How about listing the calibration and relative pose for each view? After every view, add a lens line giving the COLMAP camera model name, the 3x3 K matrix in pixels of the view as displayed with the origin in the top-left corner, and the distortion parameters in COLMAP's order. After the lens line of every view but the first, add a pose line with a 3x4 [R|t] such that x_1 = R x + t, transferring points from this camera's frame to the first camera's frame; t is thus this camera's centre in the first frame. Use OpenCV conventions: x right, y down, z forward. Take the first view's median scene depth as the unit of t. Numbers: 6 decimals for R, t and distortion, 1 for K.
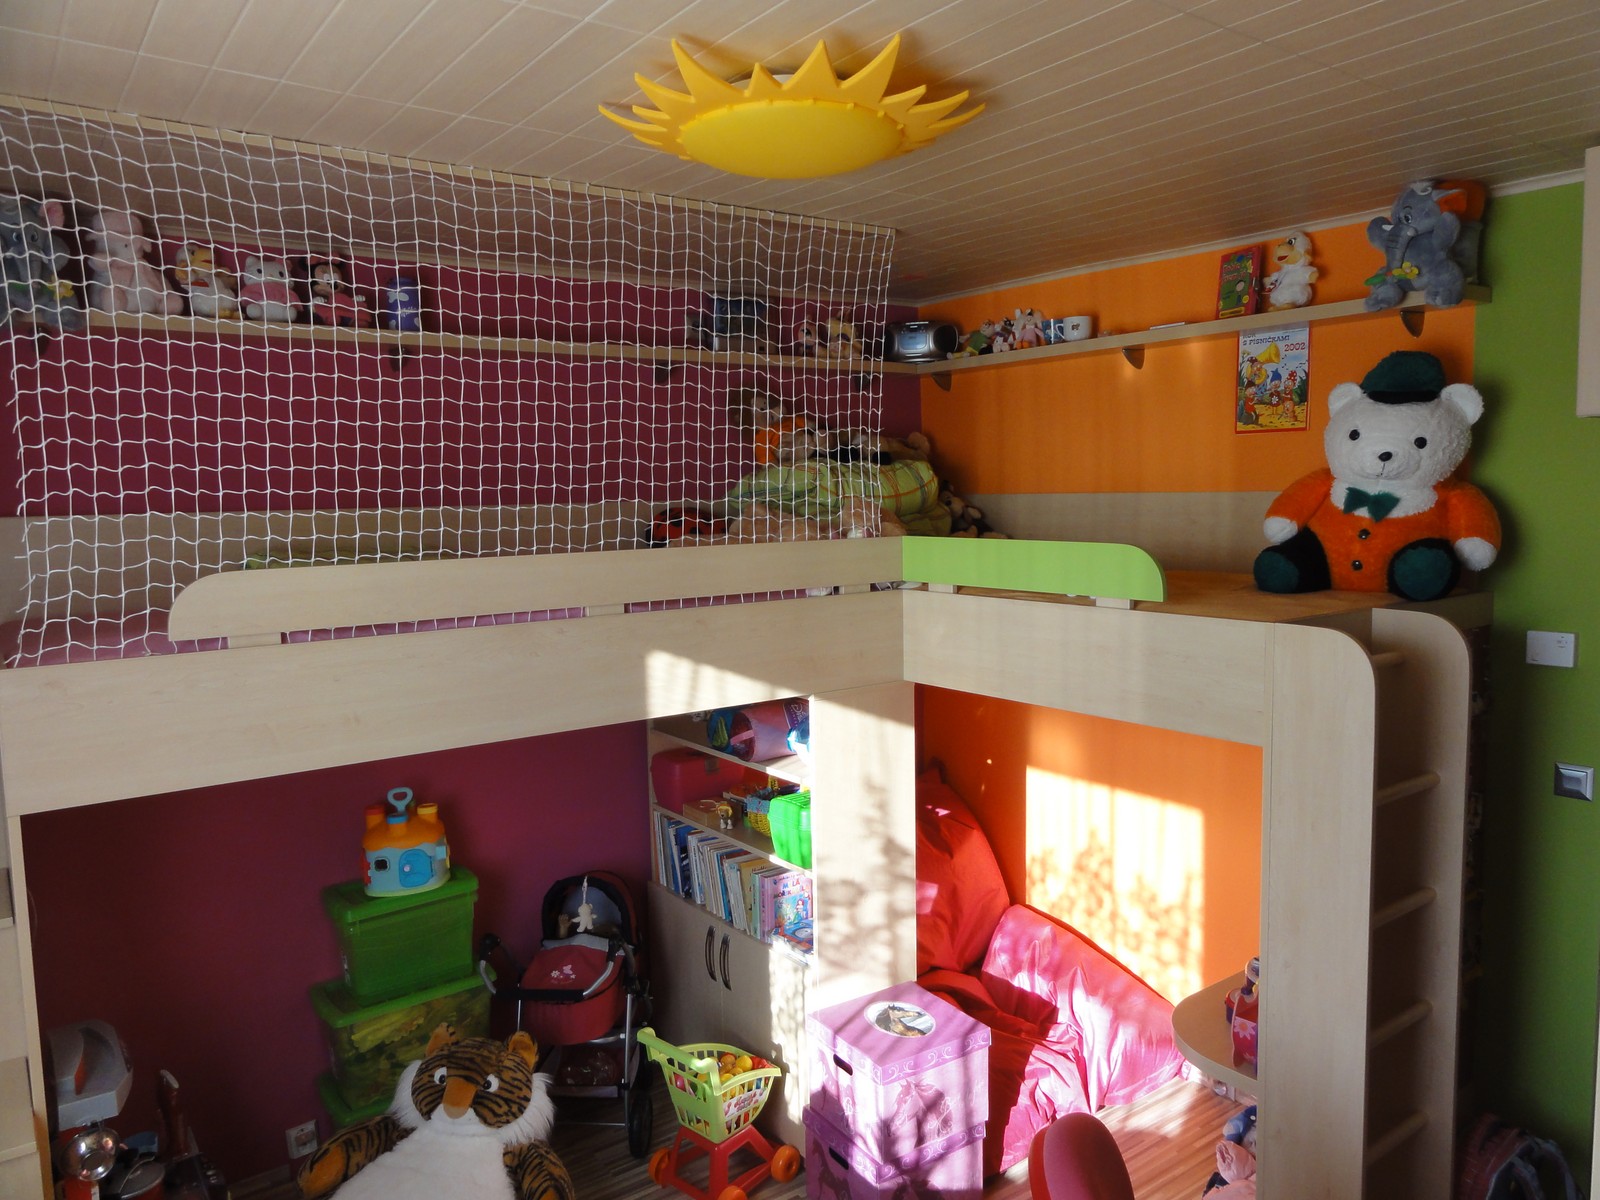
lens RADIAL K [[1128.8, 0, 800.4], [0, 1128.8, 599.7], [0, 0, 1]] dist [-0.003355, 0.004004]
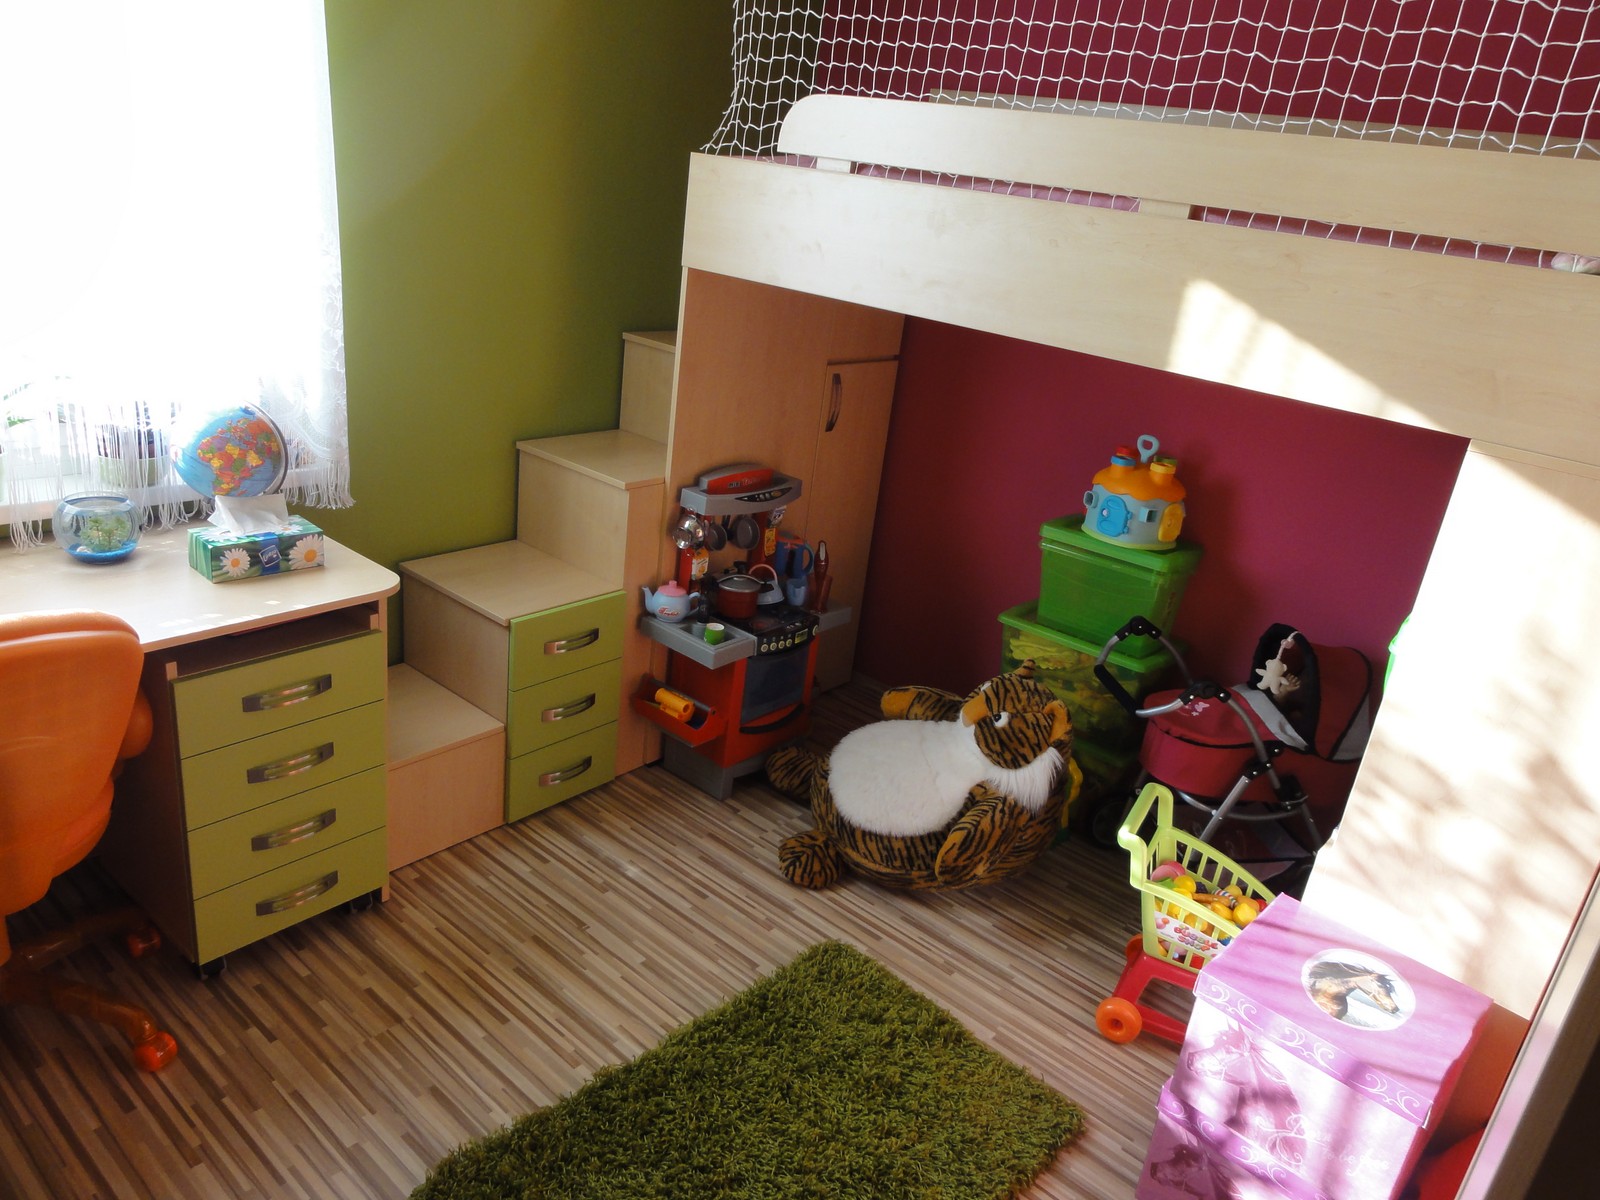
lens RADIAL K [[1128.8, 0, 800.5], [0, 1128.8, 599.8], [0, 0, 1]] dist [-0.003355, 0.004004]
pose [[0.226930, 0.394781, -0.890310, 0.495070], [-0.221522, 0.911120, 0.347545, 0.035367], [0.948383, 0.118355, 0.294213, 0.523413]]
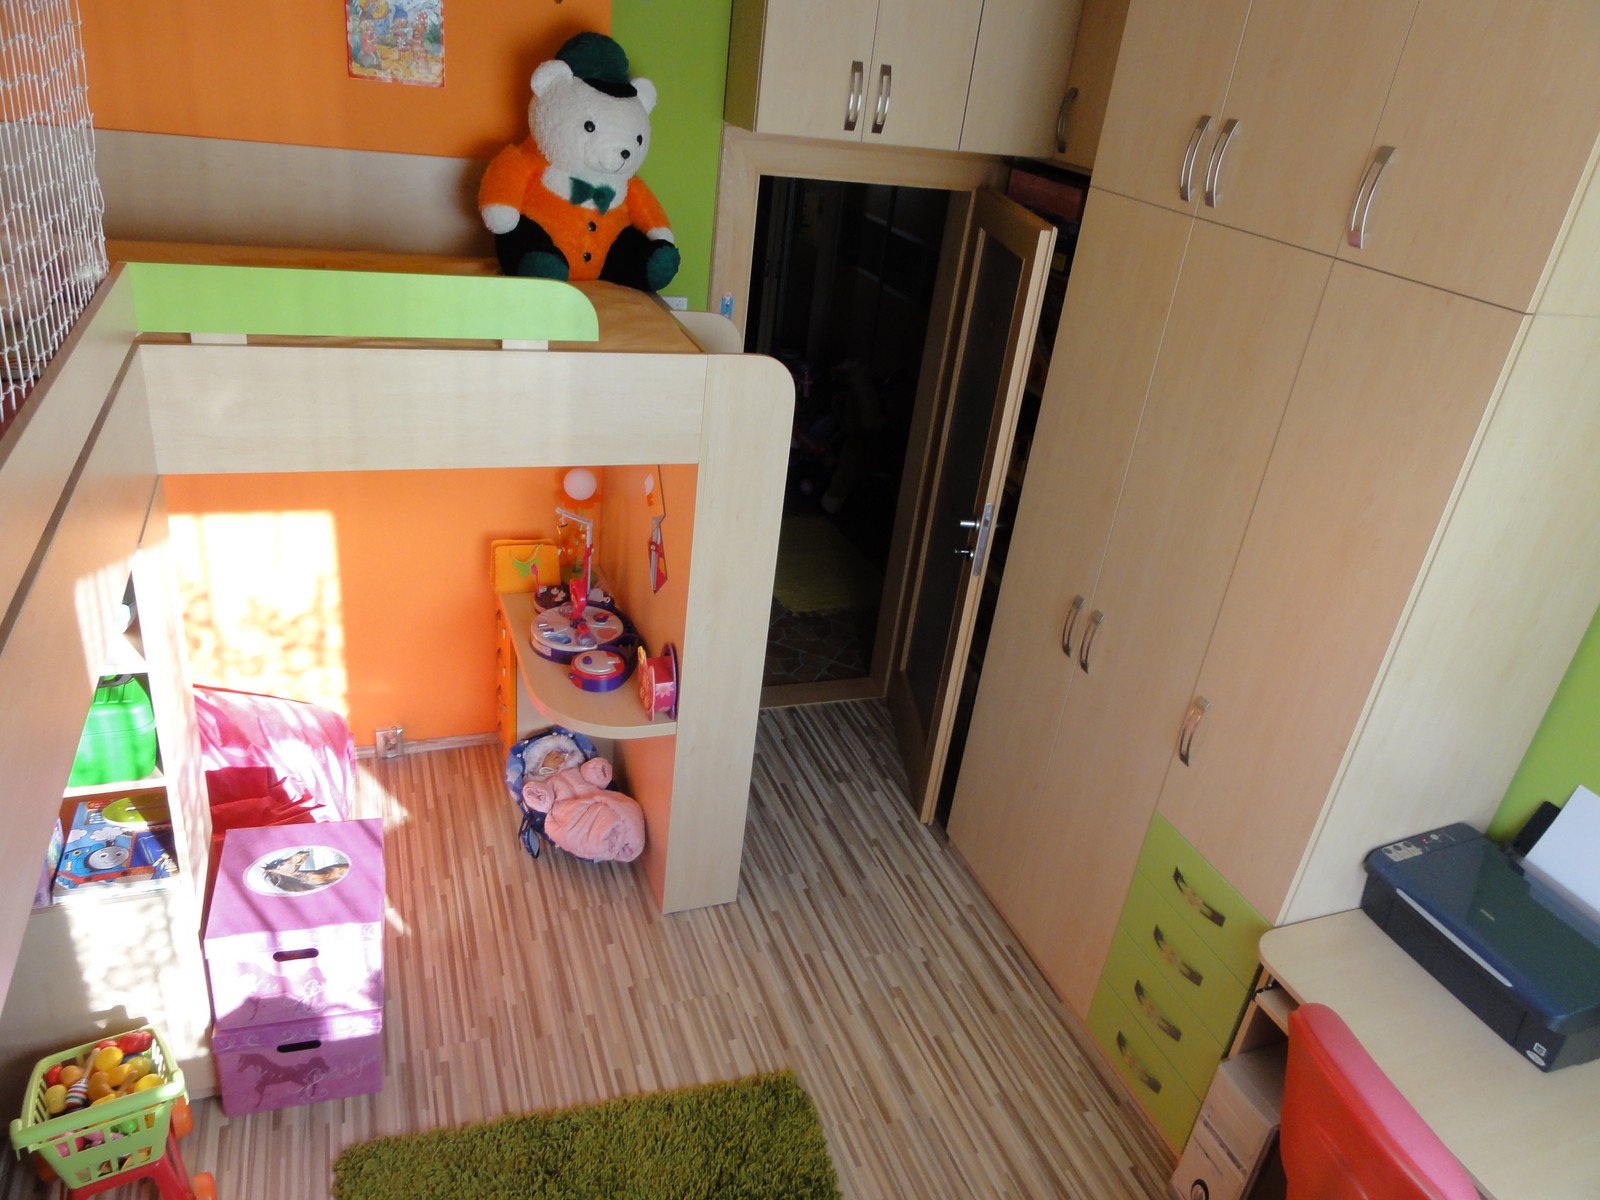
lens RADIAL K [[1128.8, 0, 789.5], [0, 1128.8, 609.4], [0, 0, 1]] dist [-0.003355, 0.004004]
pose [[0.267991, -0.394903, 0.878767, -0.485344], [-0.018809, 0.909814, 0.414590, -0.162679], [-0.963238, -0.127635, 0.236395, 0.495519]]
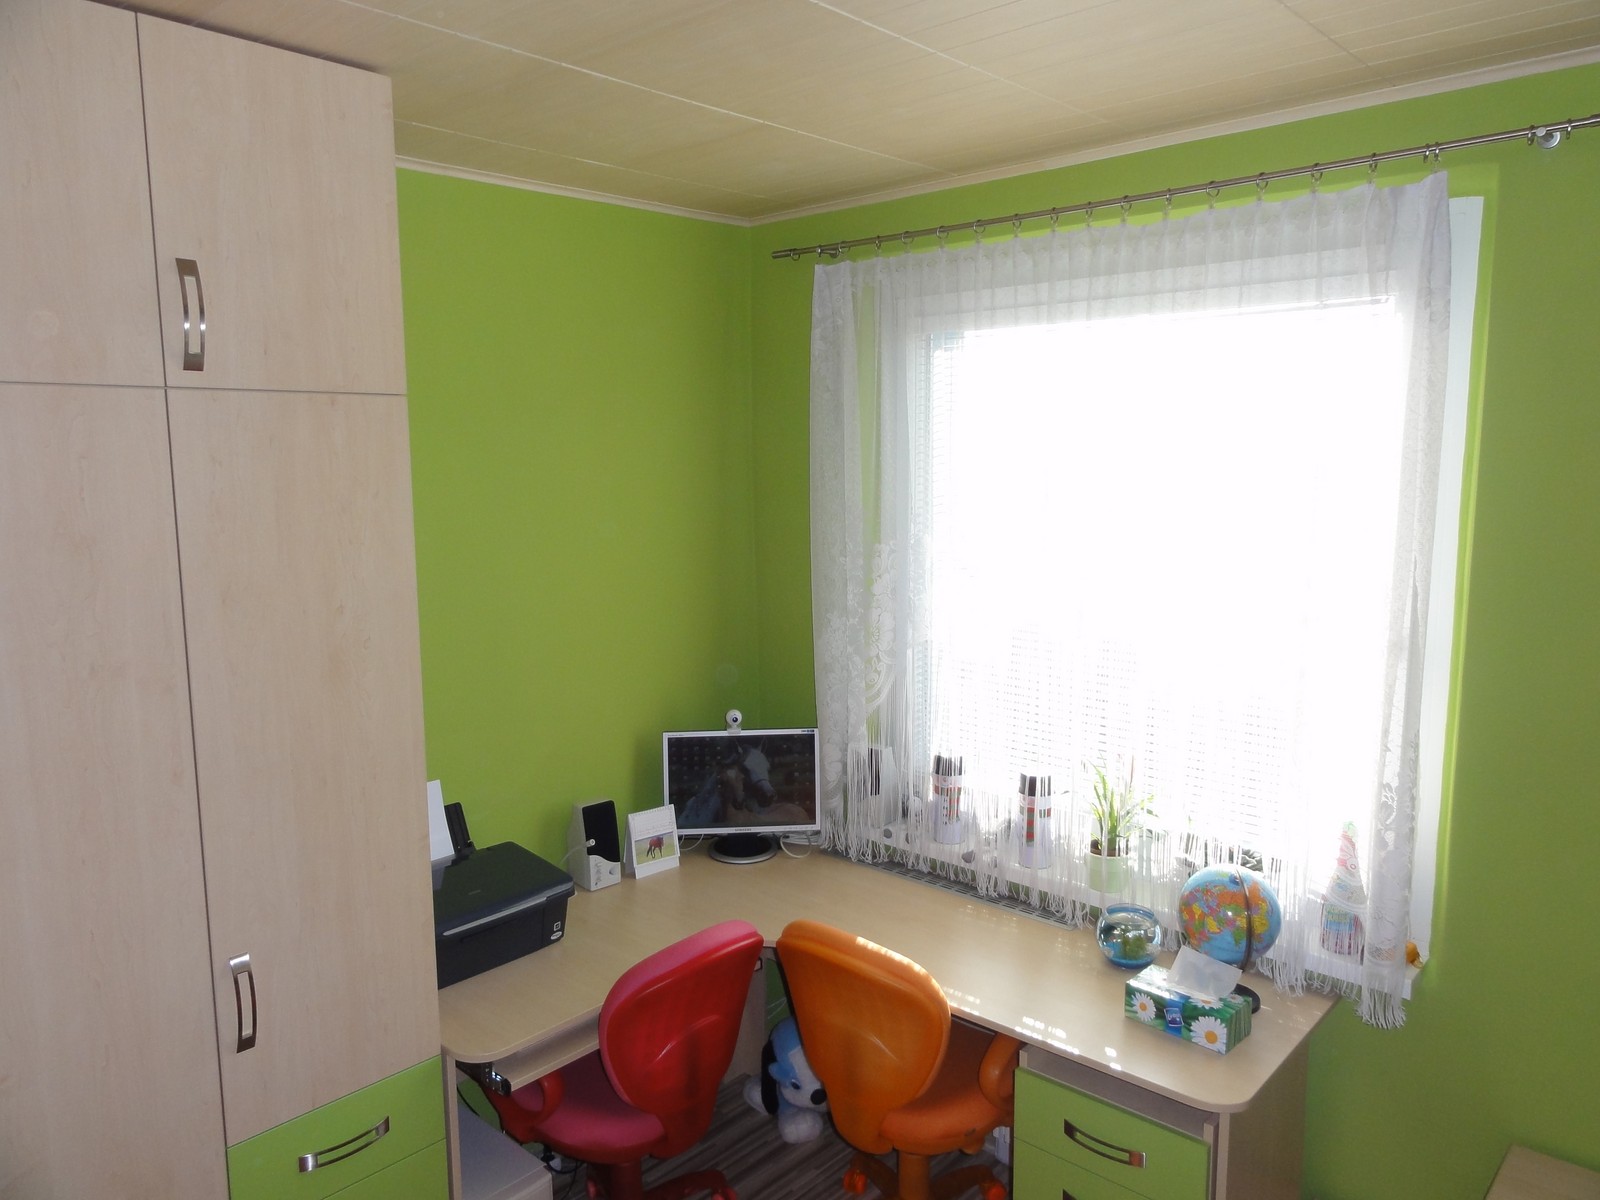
lens RADIAL K [[1128.8, 0, 809.5], [0, 1128.8, 606.8], [0, 0, 1]] dist [-0.003355, 0.004004]
pose [[-0.977276, 0.049236, -0.206172, 0.115203], [-0.002837, 0.969524, 0.244979, -0.110237], [0.211950, 0.239997, -0.947353, 1.017643]]
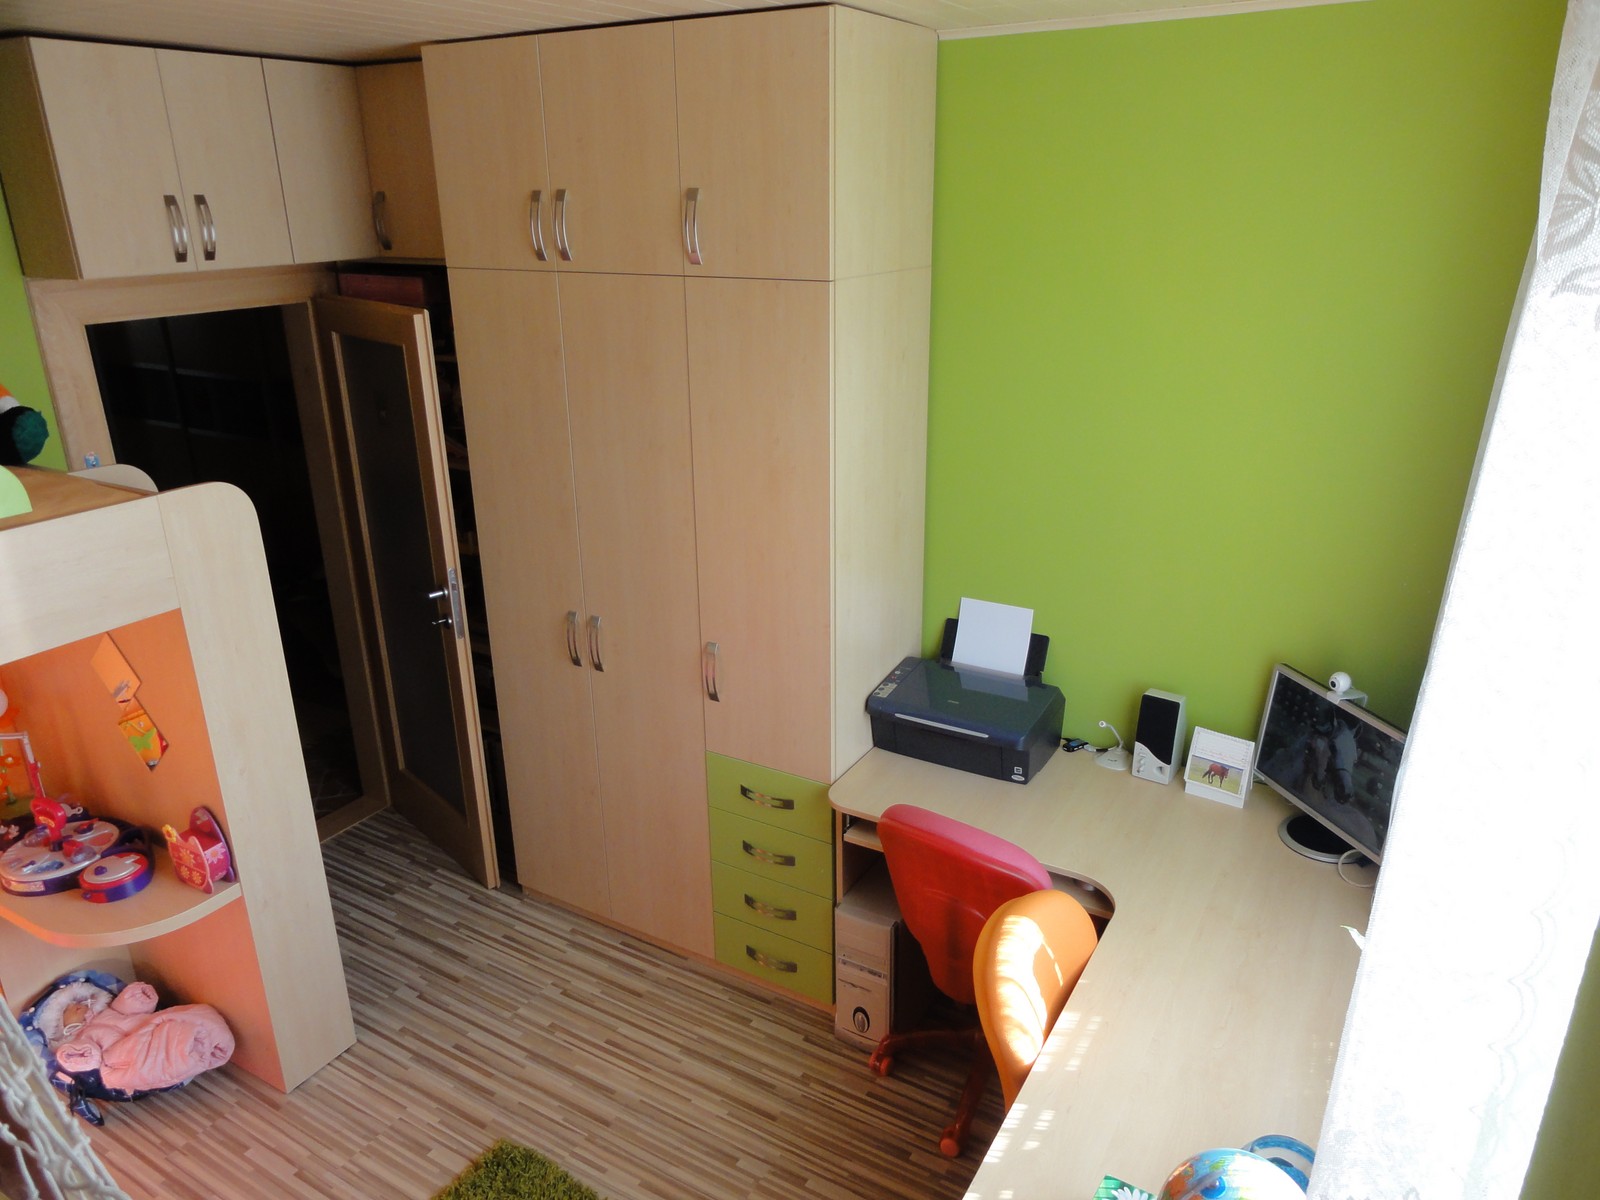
lens RADIAL K [[1128.8, 0, 799.2], [0, 1128.8, 611.6], [0, 0, 1]] dist [-0.003355, 0.004004]
pose [[-0.381128, -0.302256, 0.873718, -0.604055], [0.120945, 0.920626, 0.371241, -0.154849], [-0.916577, 0.247162, -0.314320, 0.629114]]
